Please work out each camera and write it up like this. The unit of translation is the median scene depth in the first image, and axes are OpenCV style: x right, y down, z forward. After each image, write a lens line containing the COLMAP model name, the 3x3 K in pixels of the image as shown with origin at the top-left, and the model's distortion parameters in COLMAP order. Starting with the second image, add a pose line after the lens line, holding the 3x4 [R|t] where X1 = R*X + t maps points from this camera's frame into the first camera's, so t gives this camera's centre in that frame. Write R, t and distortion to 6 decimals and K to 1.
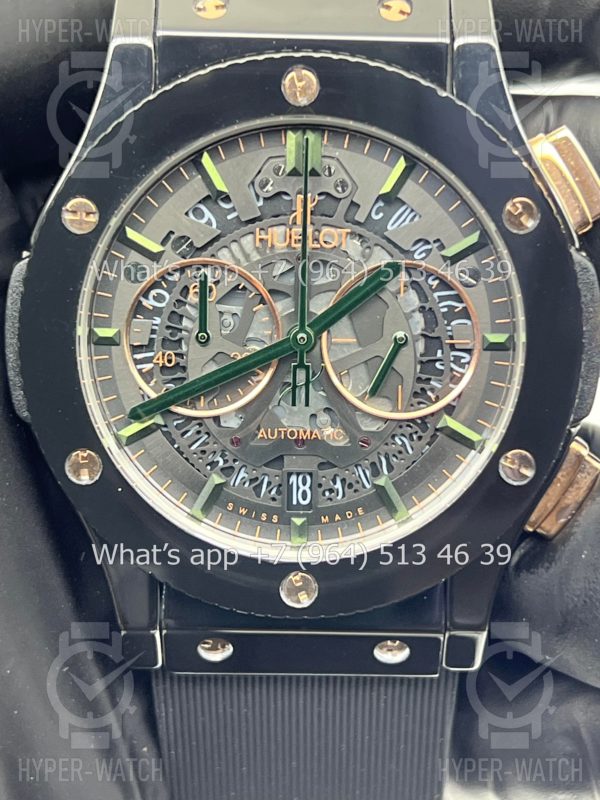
lens RADIAL K [[1812.9, 0, 300.0], [0, 1812.9, 400.0], [0, 0, 1]] dist [0.009759, 0.116528]
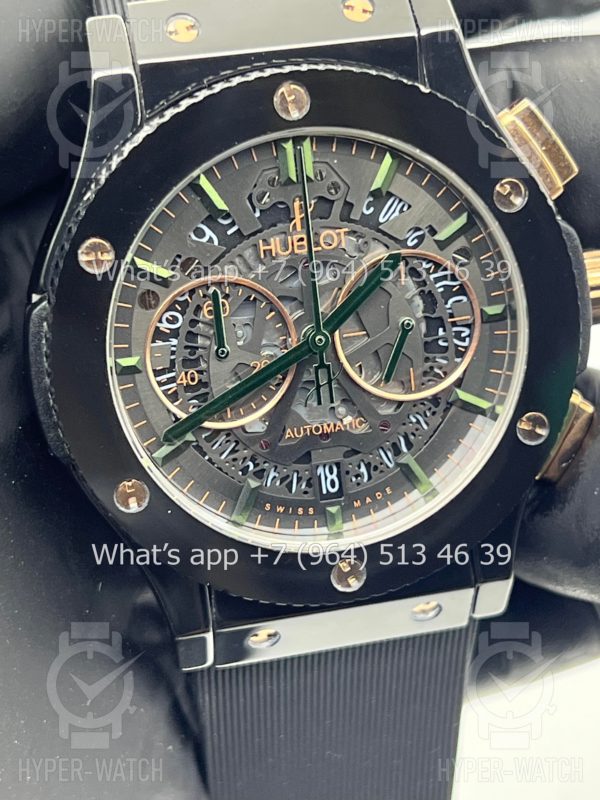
lens RADIAL K [[1790.7, 0, 300.0], [0, 1790.7, 400.0], [0, 0, 1]] dist [0.032423, -0.009222]
pose [[0.974890, -0.156898, 0.158026, -0.174958], [0.143058, 0.985095, 0.095510, -0.098332], [-0.170656, -0.070504, 0.982805, -0.010617]]
